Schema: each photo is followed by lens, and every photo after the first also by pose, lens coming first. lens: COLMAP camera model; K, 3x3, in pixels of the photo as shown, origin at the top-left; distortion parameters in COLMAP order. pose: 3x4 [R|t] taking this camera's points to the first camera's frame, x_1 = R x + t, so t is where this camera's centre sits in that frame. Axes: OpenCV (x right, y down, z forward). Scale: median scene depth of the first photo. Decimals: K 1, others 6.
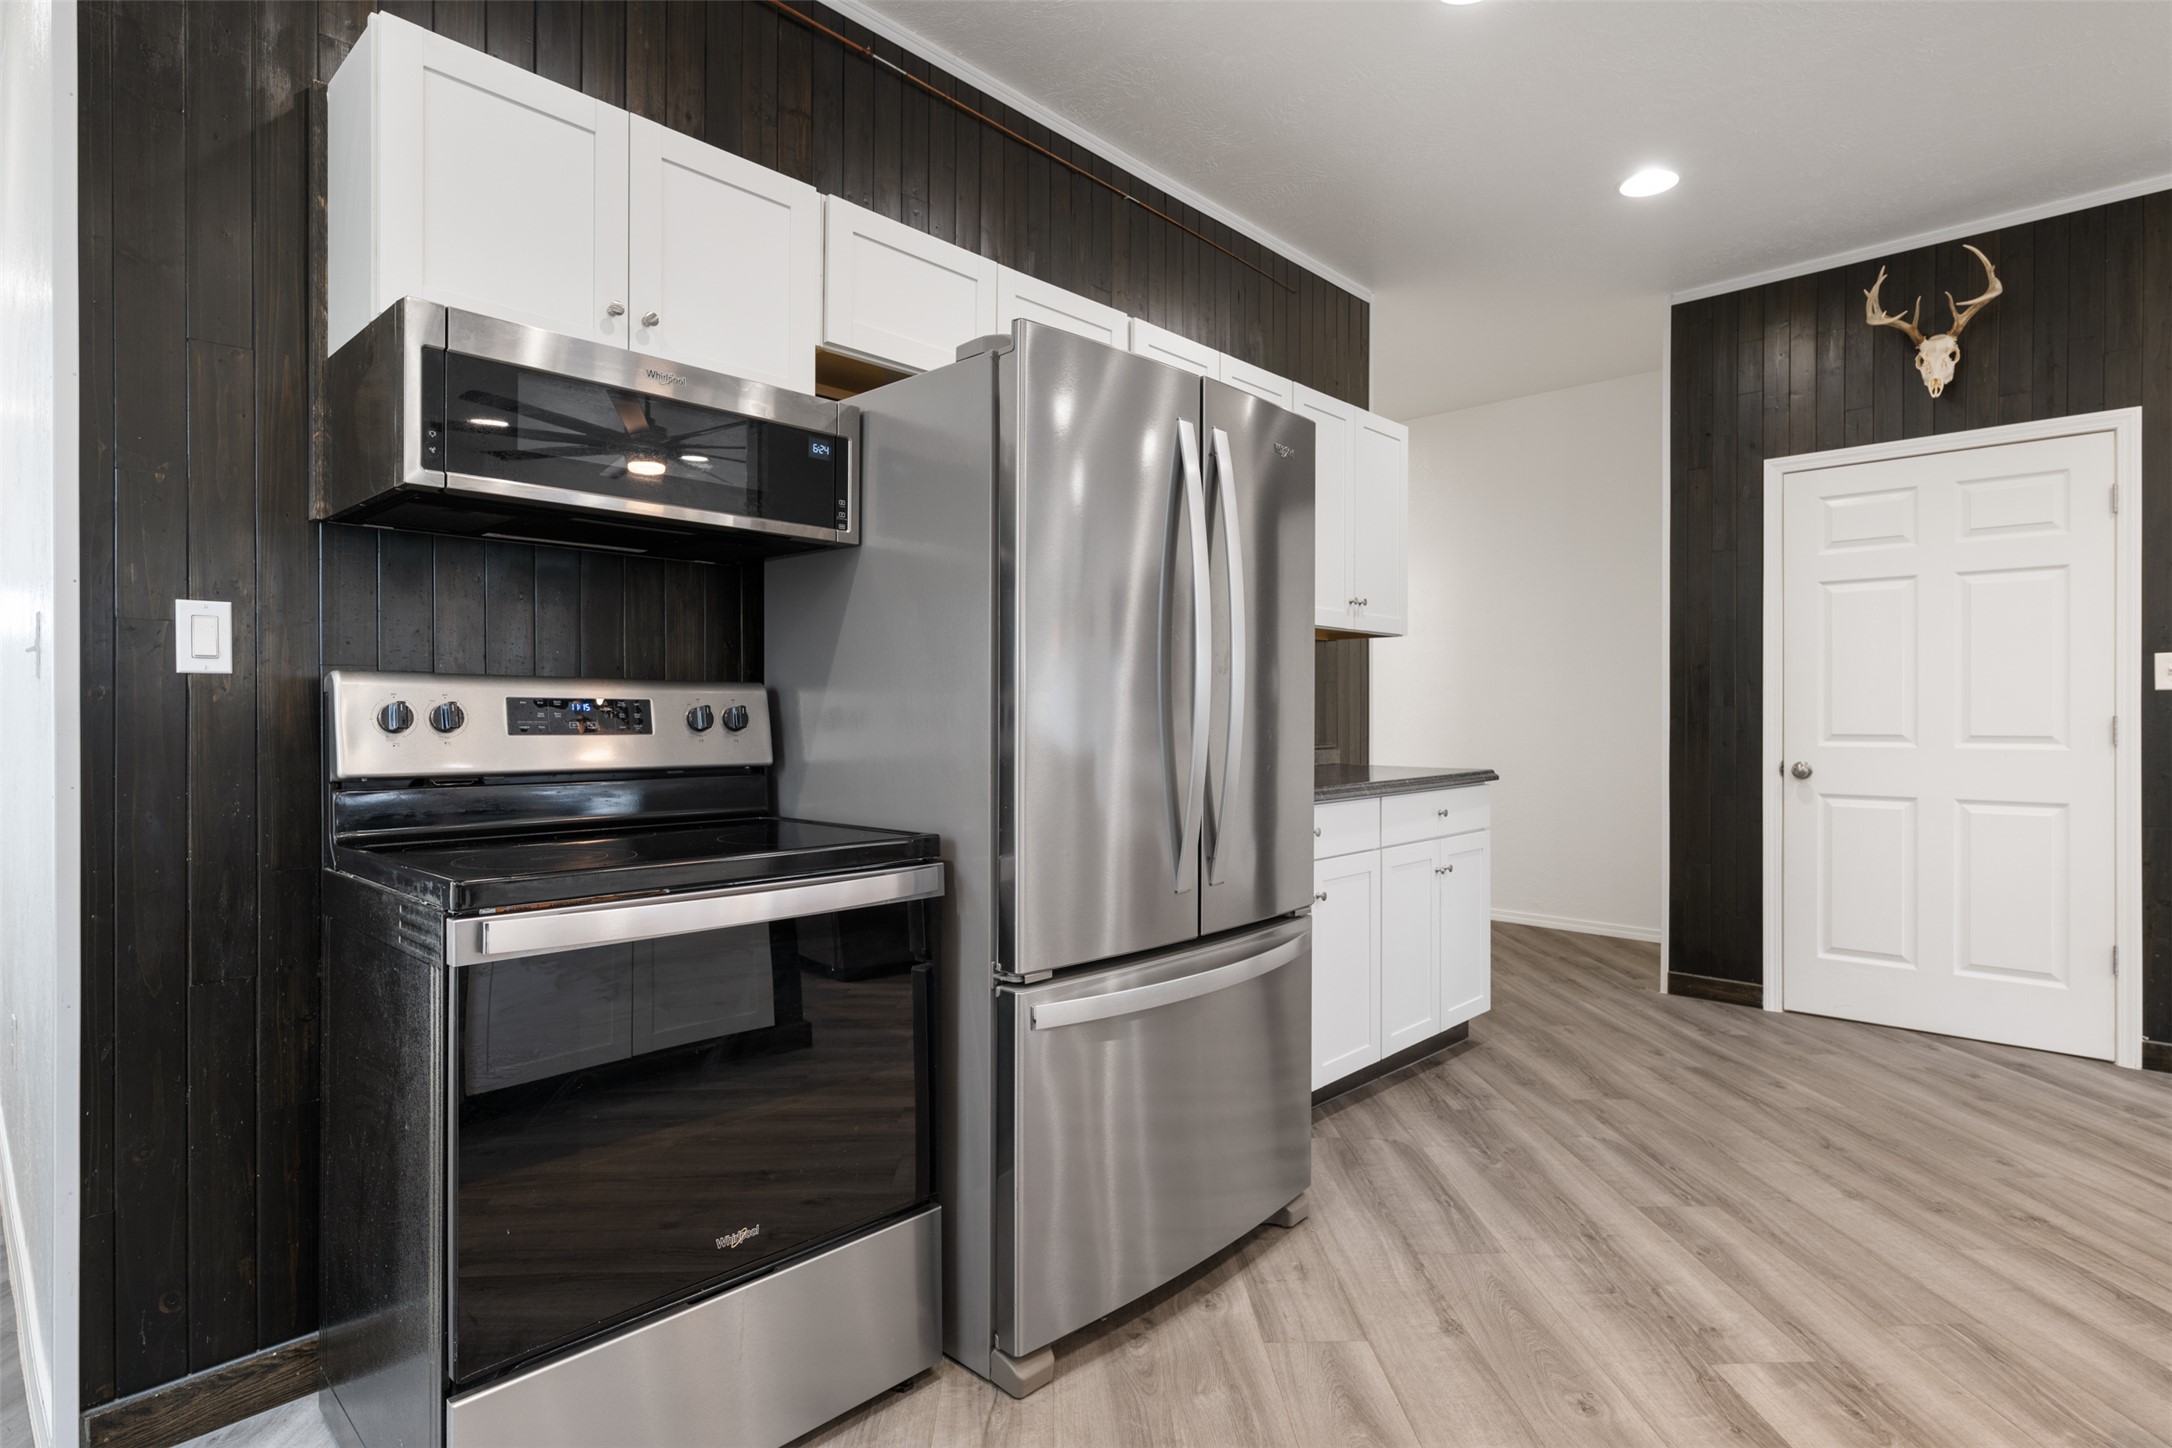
lens RADIAL K [[1098.5, 0, 1085.0], [0, 1098.5, 716.6], [0, 0, 1]] dist [-0.001525, 0.000353]
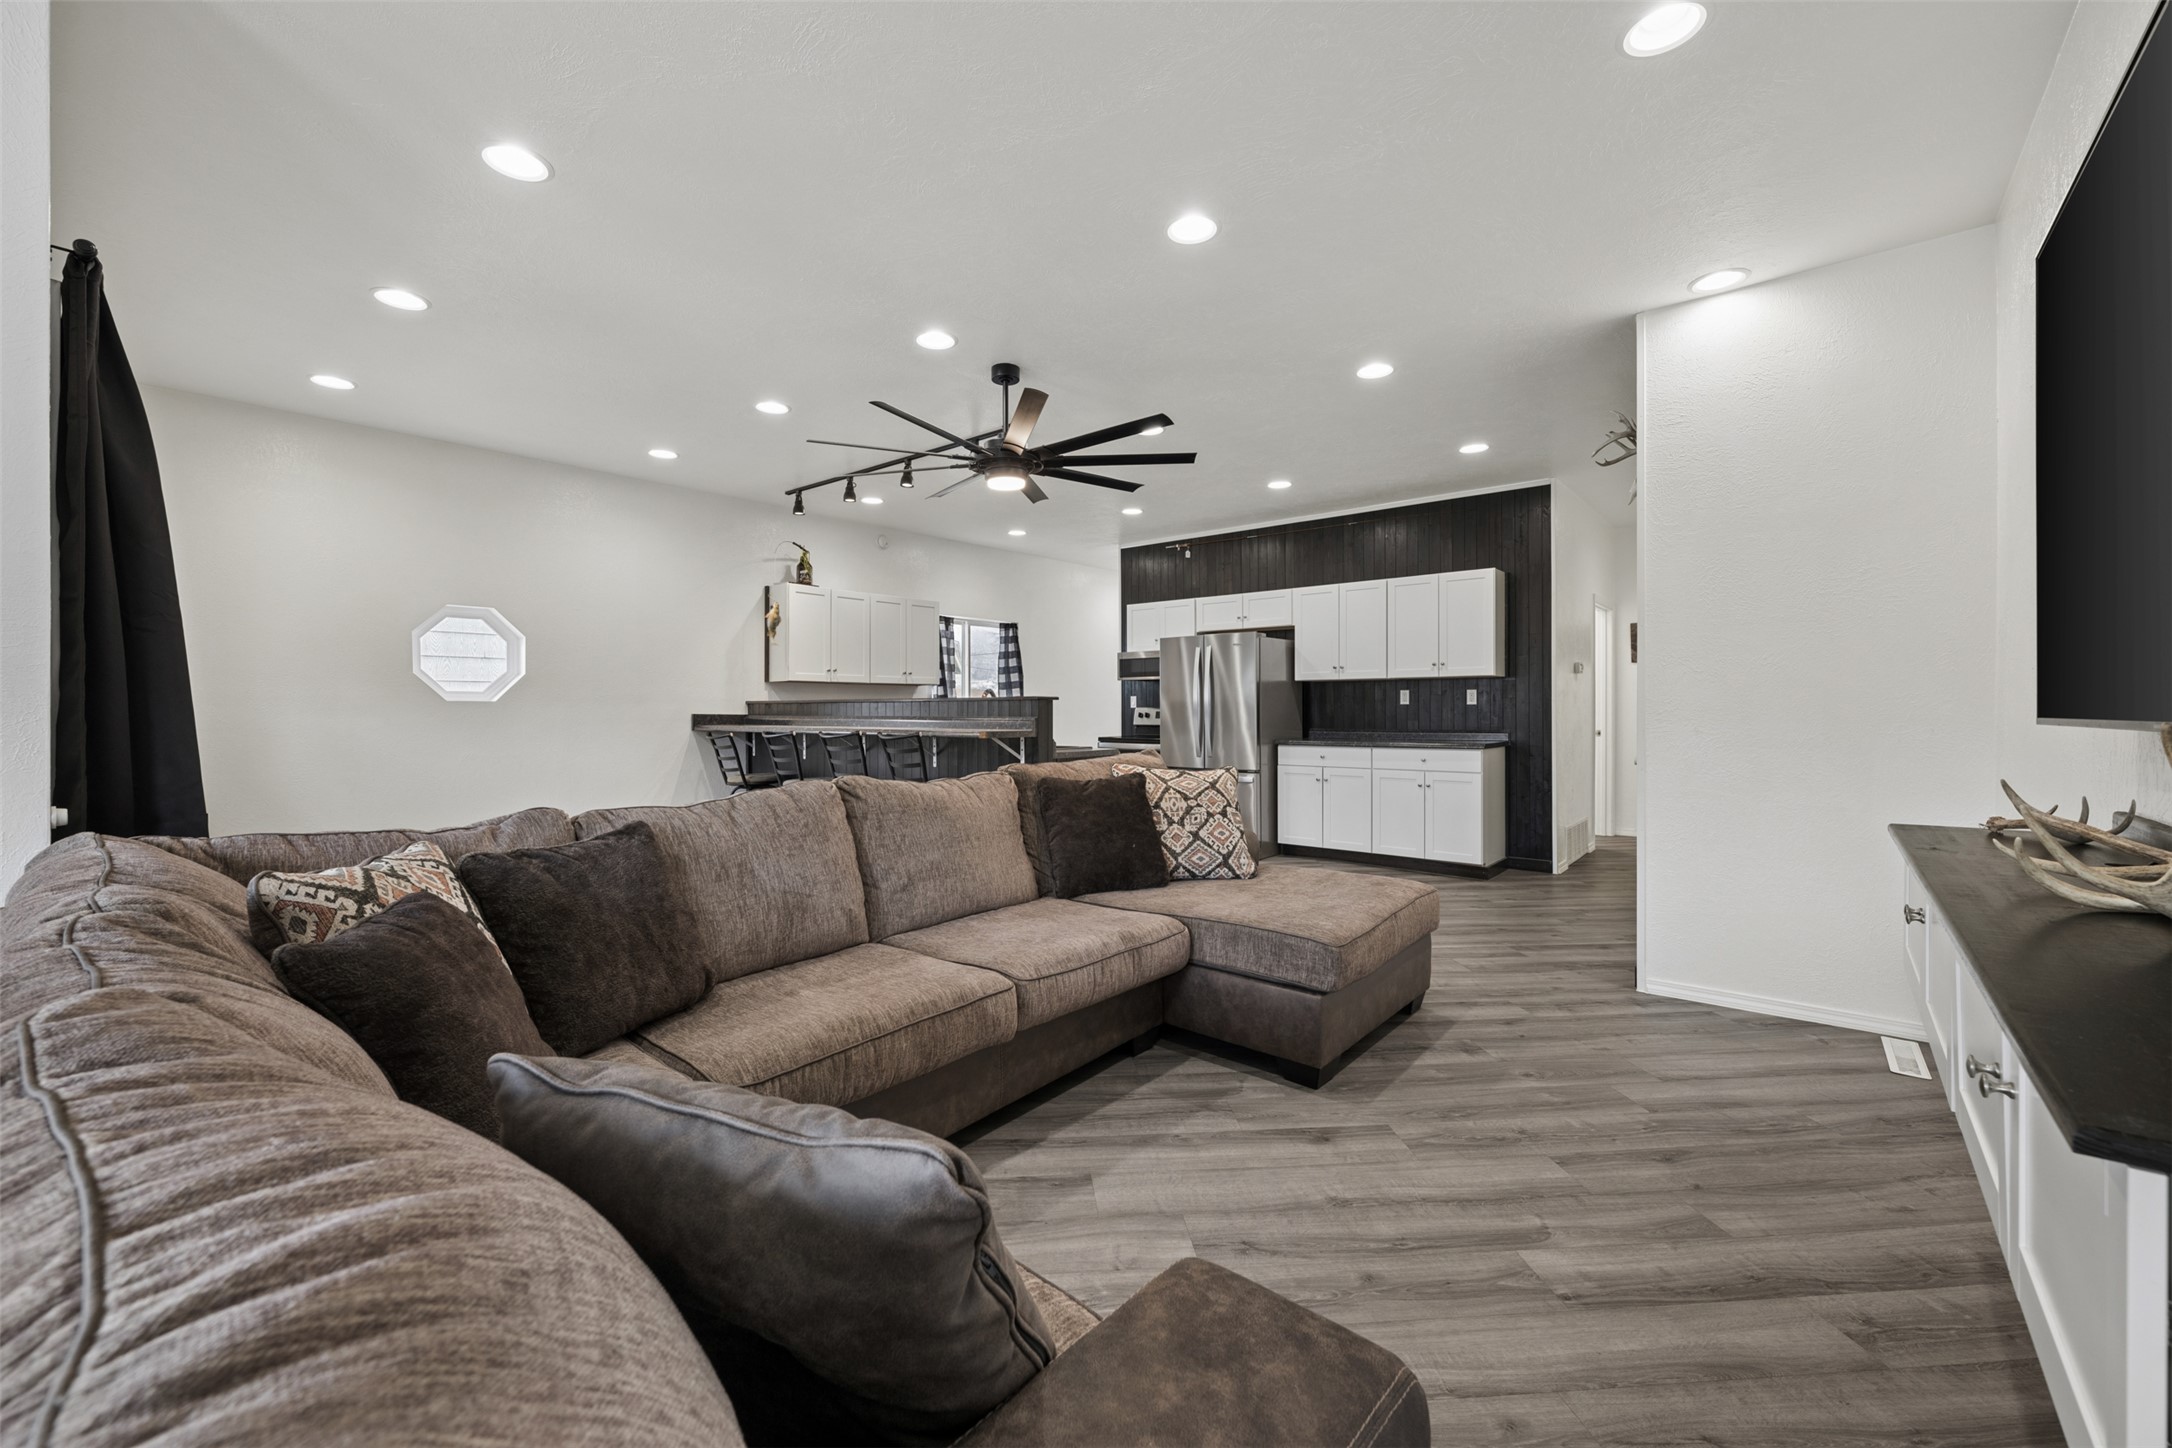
lens RADIAL K [[862.5, 0, 1075.8], [0, 862.5, 711.1], [0, 0, 1]] dist [-0.001078, -0.000025]
pose [[0.051908, 0.001665, -0.998650, 2.967654], [0.001095, 0.999998, 0.001724, -0.022073], [0.998651, -0.001183, 0.051906, 0.297773]]
